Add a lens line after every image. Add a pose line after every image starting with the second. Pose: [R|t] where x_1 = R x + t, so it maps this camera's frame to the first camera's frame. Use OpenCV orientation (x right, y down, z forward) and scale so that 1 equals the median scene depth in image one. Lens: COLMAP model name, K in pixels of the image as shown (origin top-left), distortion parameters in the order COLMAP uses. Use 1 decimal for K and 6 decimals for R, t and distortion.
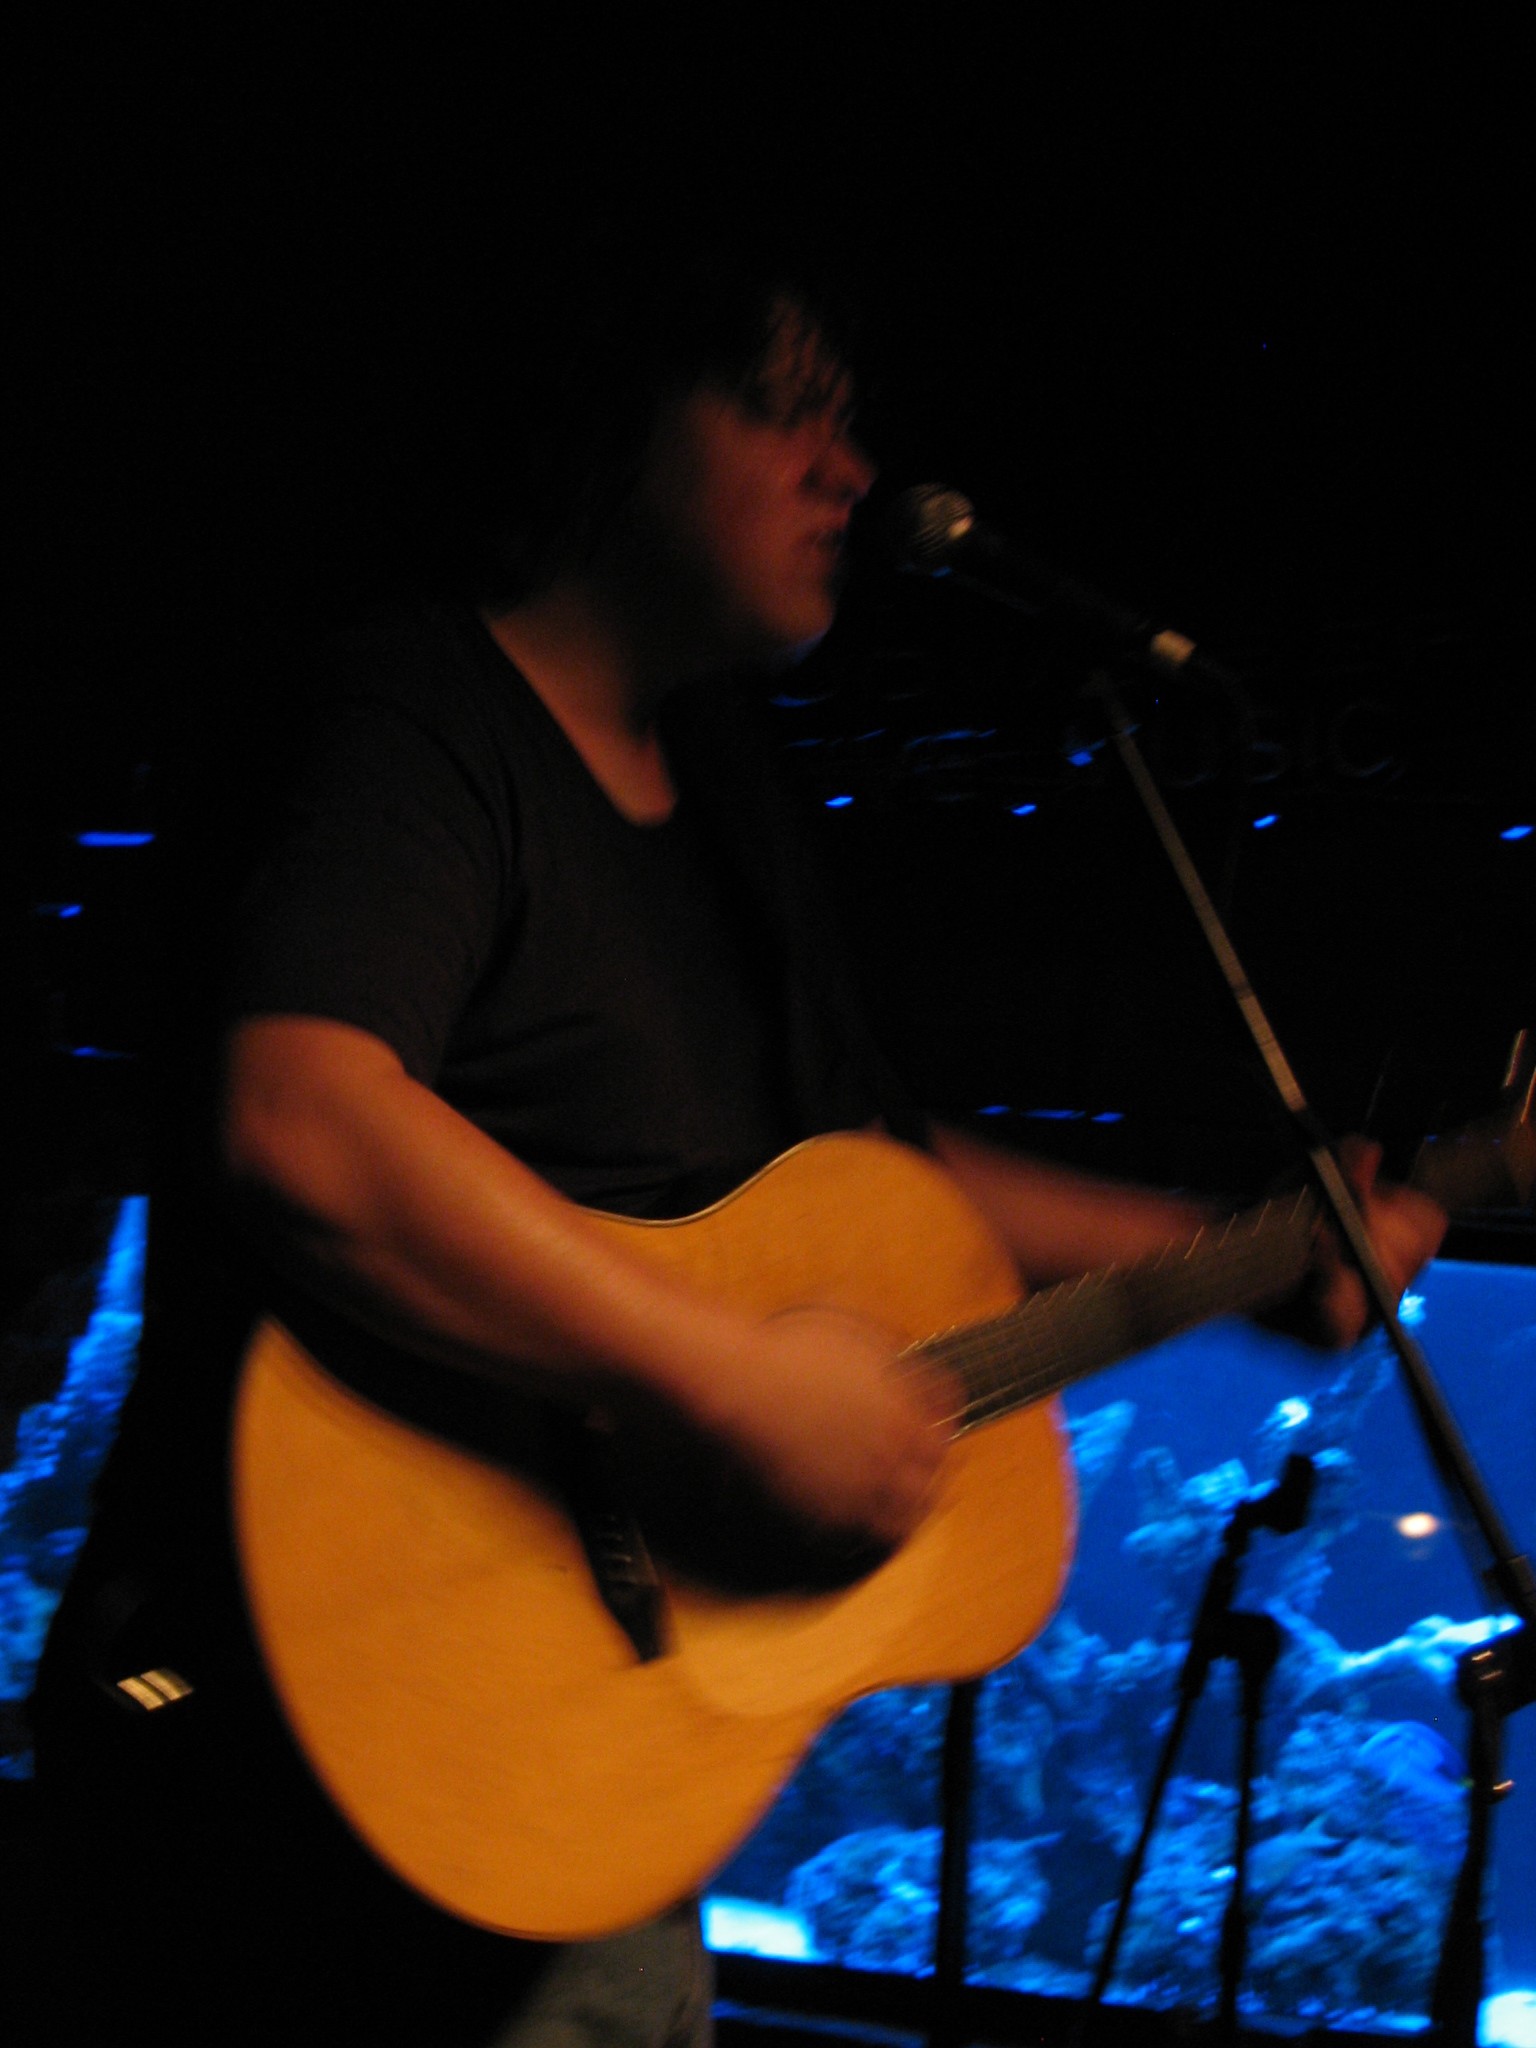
lens RADIAL K [[5839.7, 0, 708.1], [0, 5839.7, 1021.6], [0, 0, 1]] dist [0.122829, 0.022018]
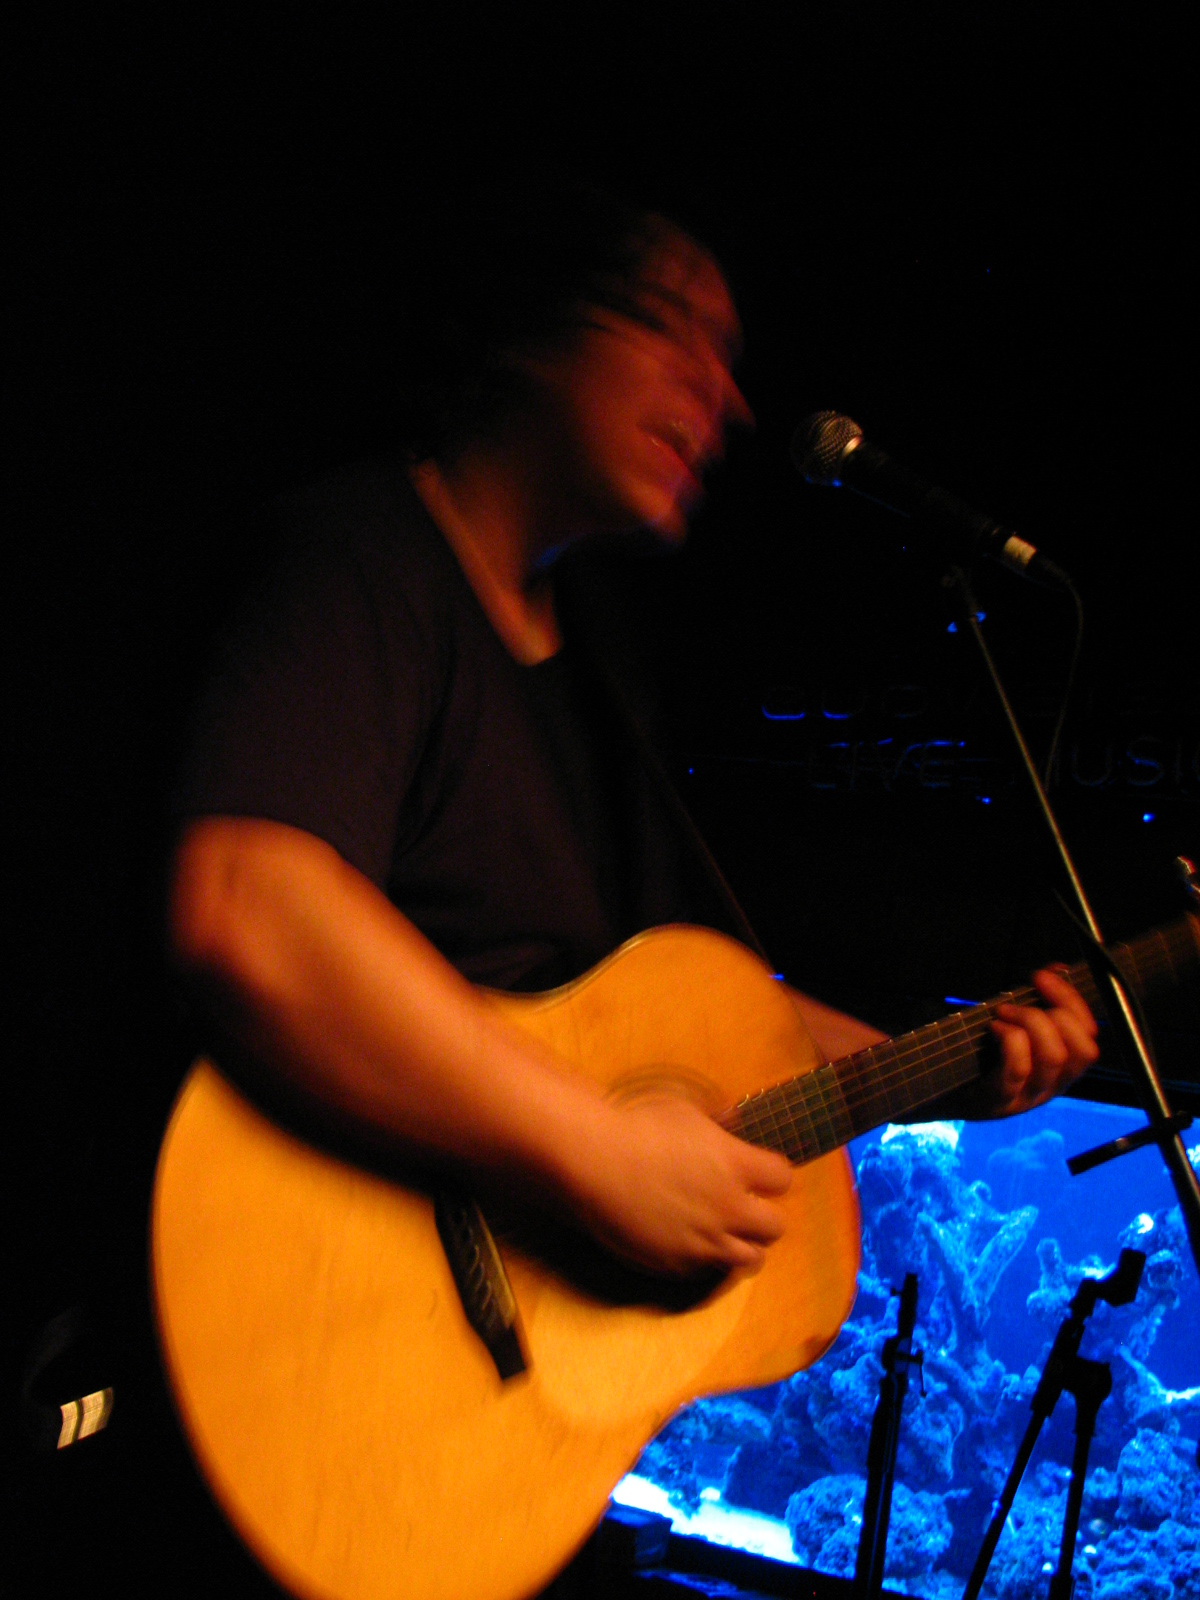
lens RADIAL K [[2921.7, 0, 509.0], [0, 2921.7, 801.4], [0, 0, 1]] dist [-0.019050, 0.335430]
pose [[0.987865, 0.070097, -0.138598, 0.036407], [-0.078752, 0.995207, -0.057977, 0.016283], [0.133869, 0.068189, 0.988650, 0.240447]]
